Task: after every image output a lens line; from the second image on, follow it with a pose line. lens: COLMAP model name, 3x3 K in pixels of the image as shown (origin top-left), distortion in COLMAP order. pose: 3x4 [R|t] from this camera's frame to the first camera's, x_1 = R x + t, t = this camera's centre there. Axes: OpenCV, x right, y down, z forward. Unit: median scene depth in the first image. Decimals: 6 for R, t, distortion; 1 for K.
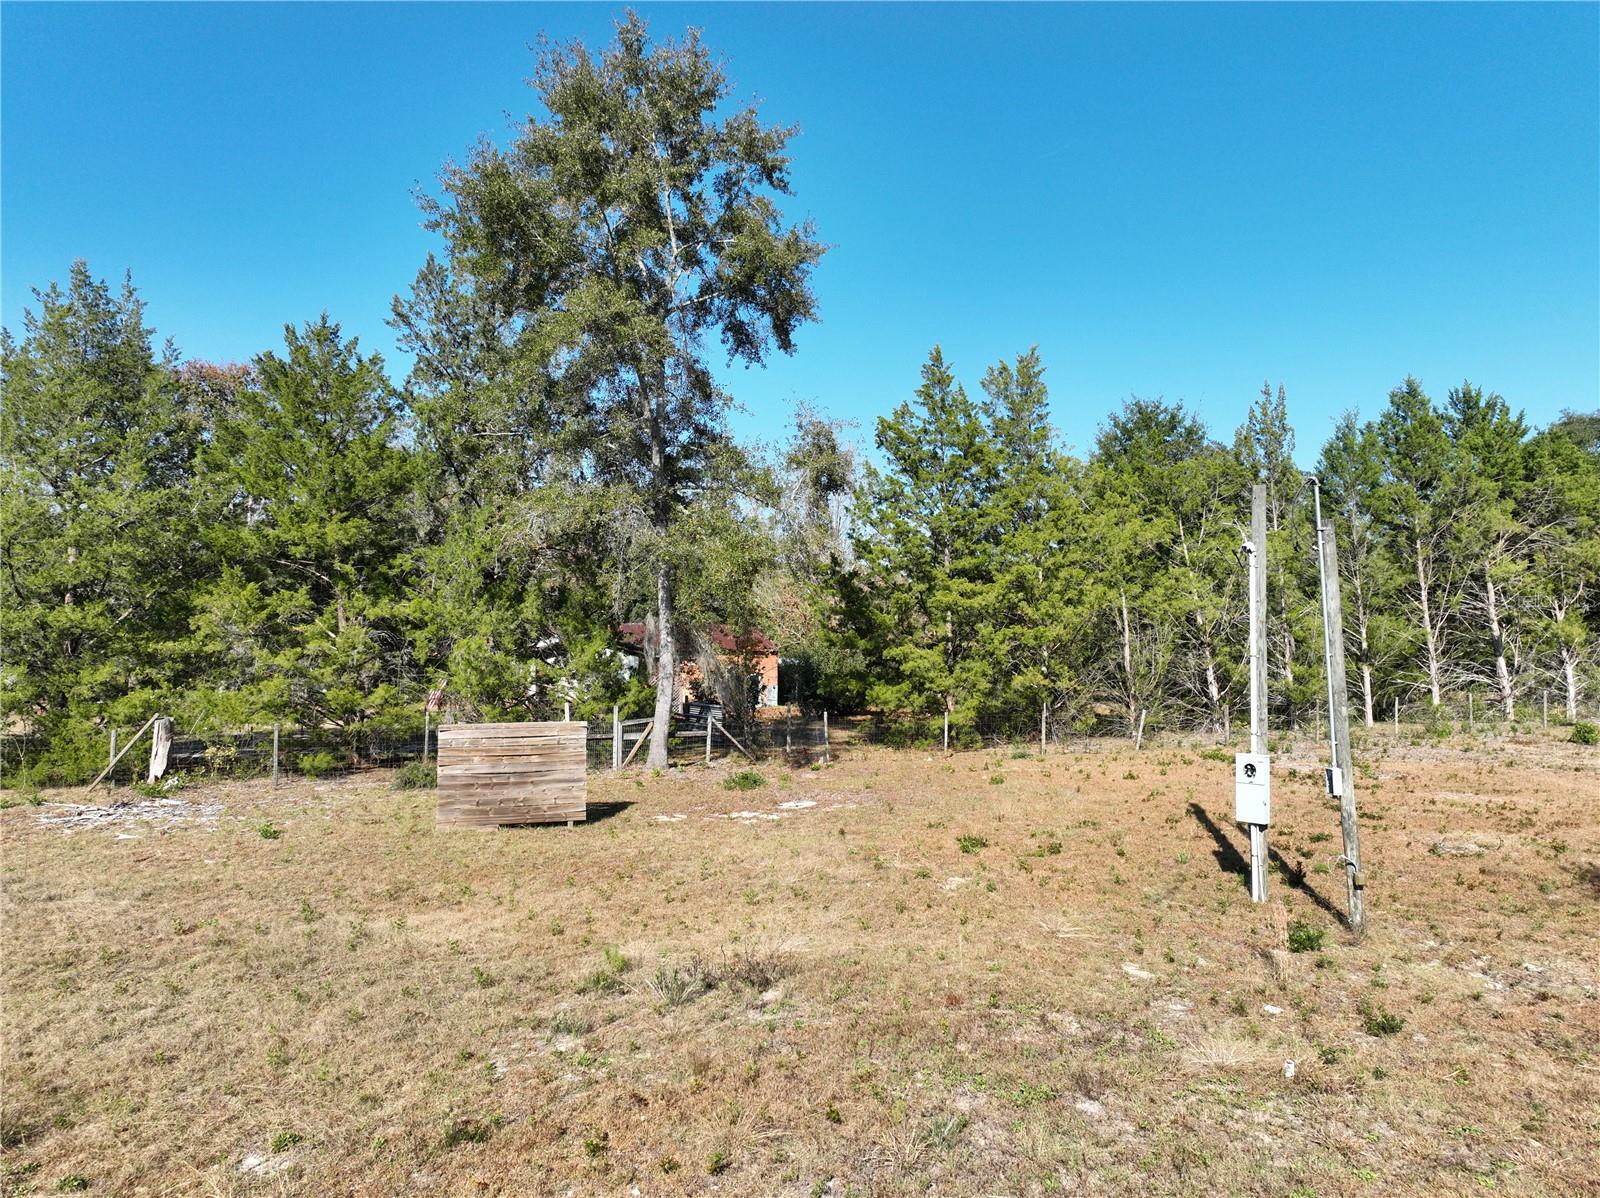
lens RADIAL K [[1133.8, 0, 801.8], [0, 1133.8, 593.4], [0, 0, 1]] dist [-0.001527, 0.019013]
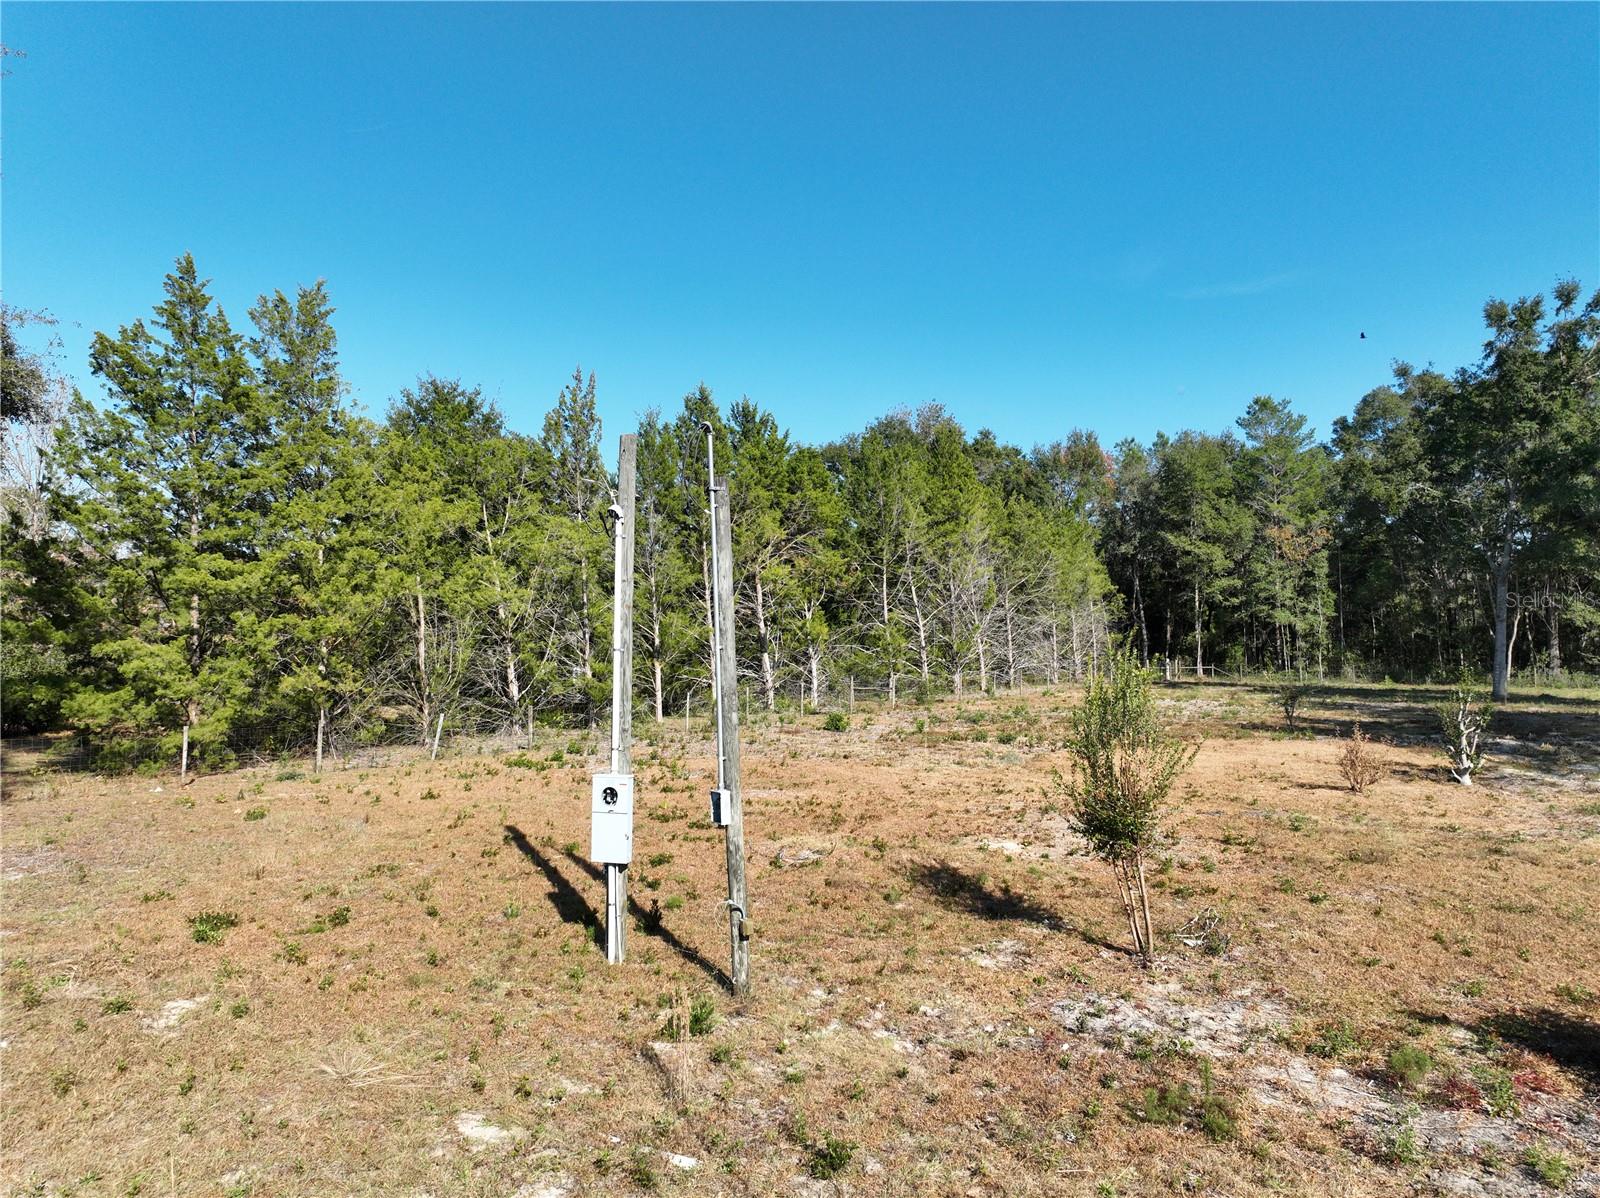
lens RADIAL K [[1133.8, 0, 802.6], [0, 1133.8, 596.9], [0, 0, 1]] dist [-0.001527, 0.019013]
pose [[0.816160, 0.027240, 0.577184, 0.020413], [-0.030215, 0.999534, -0.004448, 0.007615], [-0.577035, -0.013809, 0.816602, 0.121685]]
